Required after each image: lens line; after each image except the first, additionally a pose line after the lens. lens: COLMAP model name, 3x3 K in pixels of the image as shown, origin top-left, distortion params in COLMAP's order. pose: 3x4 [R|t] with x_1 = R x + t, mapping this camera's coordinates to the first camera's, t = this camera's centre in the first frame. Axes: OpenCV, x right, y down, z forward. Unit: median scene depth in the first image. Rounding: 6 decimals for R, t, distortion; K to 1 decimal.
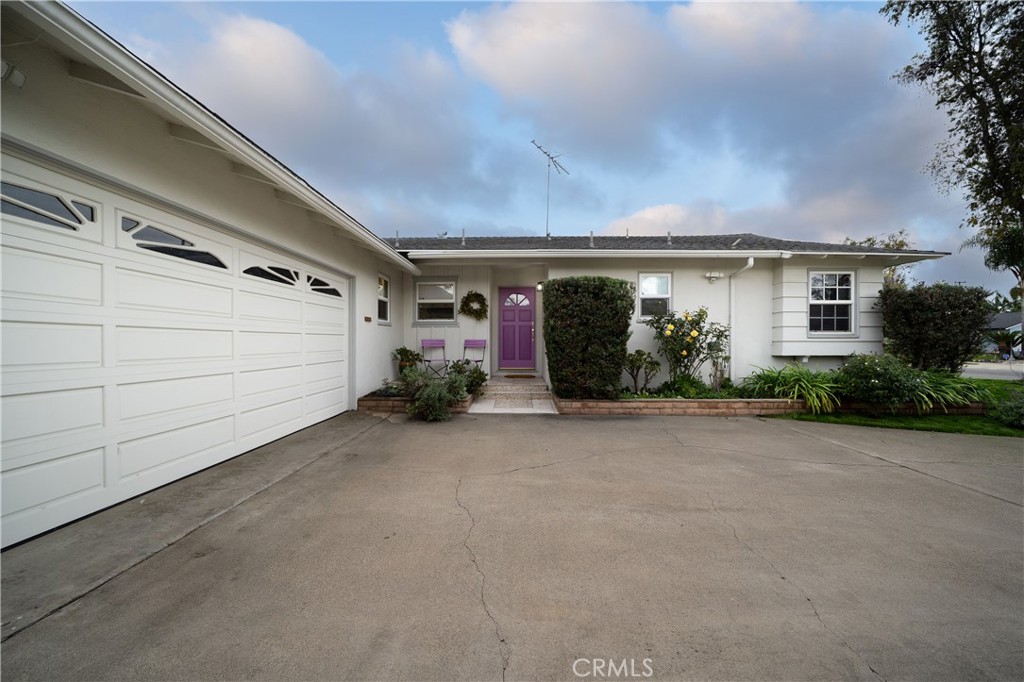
lens RADIAL K [[361.4, 0, 515.5], [0, 361.4, 340.0], [0, 0, 1]] dist [-0.019451, -0.000006]
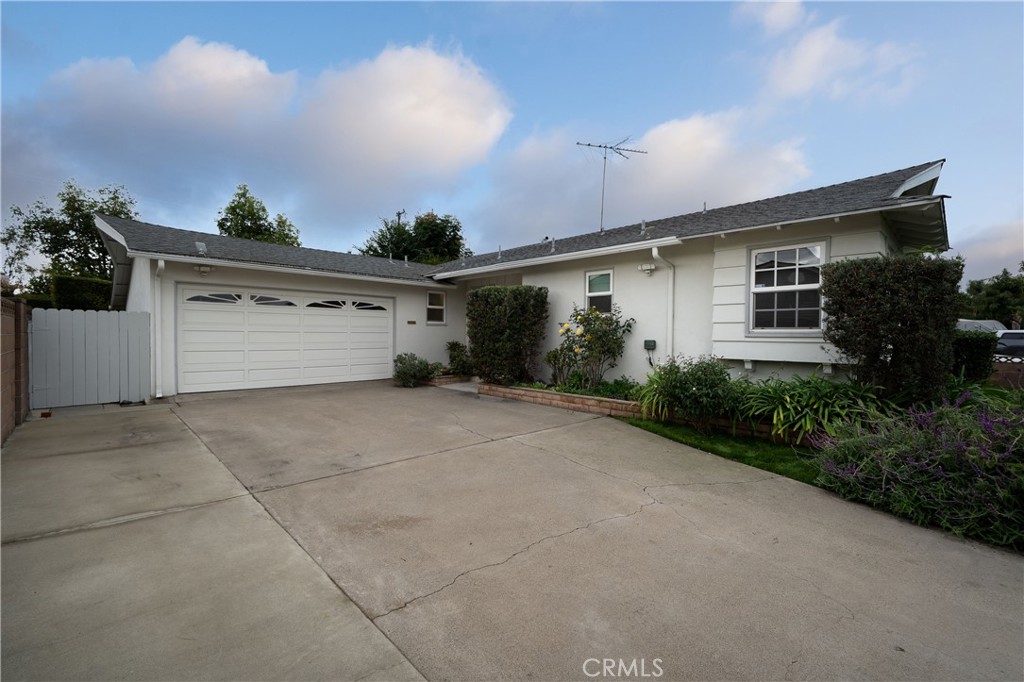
lens RADIAL K [[440.5, 0, 517.3], [0, 440.5, 337.3], [0, 0, 1]] dist [0.003564, 0.000032]
pose [[0.715209, 0.009628, -0.698845, 1.119601], [-0.002869, 0.999937, 0.010840, -0.013816], [0.698905, -0.005748, 0.715191, -0.037307]]
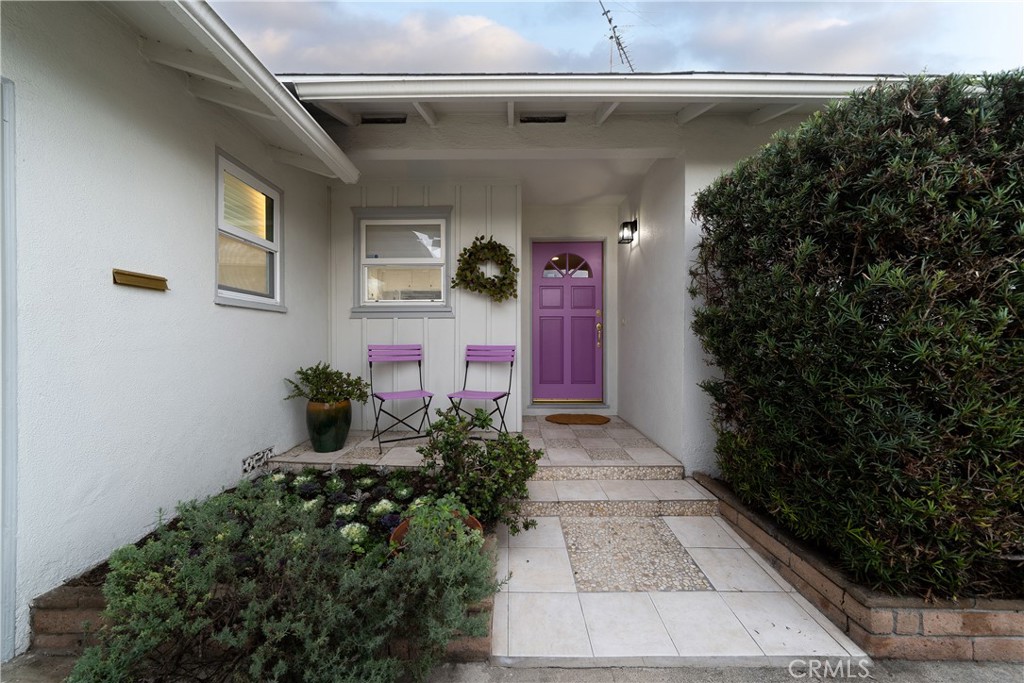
lens RADIAL K [[361.4, 0, 509.4], [0, 361.4, 344.7], [0, 0, 1]] dist [-0.019451, -0.000006]
pose [[0.999998, -0.001268, 0.001446, -0.102937], [0.001249, 0.999915, 0.012999, -0.009093], [-0.001462, -0.012997, 0.999914, 0.642088]]
